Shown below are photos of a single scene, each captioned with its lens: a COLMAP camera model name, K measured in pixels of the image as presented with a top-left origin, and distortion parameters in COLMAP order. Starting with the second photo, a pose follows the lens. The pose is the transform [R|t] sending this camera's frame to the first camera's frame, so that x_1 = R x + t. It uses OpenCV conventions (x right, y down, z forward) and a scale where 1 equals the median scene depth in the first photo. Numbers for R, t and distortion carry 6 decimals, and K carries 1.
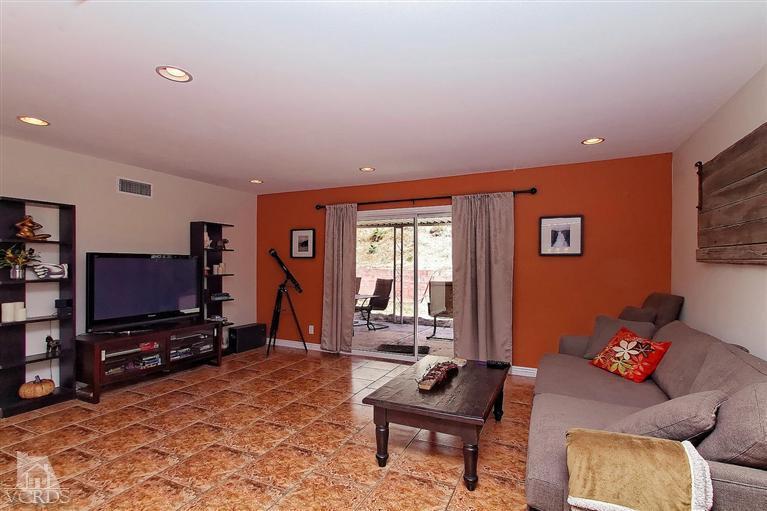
lens RADIAL K [[361.0, 0, 392.2], [0, 361.0, 266.9], [0, 0, 1]] dist [0.001329, 0.000314]
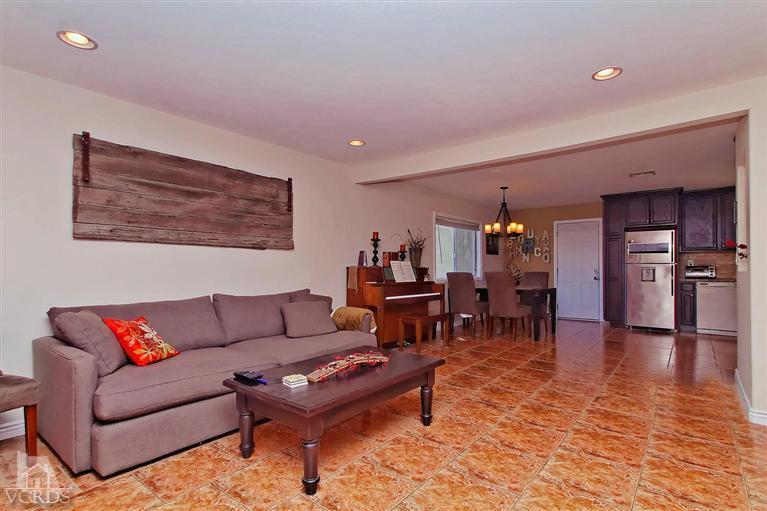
lens RADIAL K [[388.3, 0, 391.3], [0, 388.3, 267.3], [0, 0, 1]] dist [0.001963, 0.000573]
pose [[-0.969019, 0.000227, 0.246986, -0.109613], [0.002403, 0.999961, 0.008506, 0.035703], [-0.246975, 0.008836, -0.968982, 1.105000]]
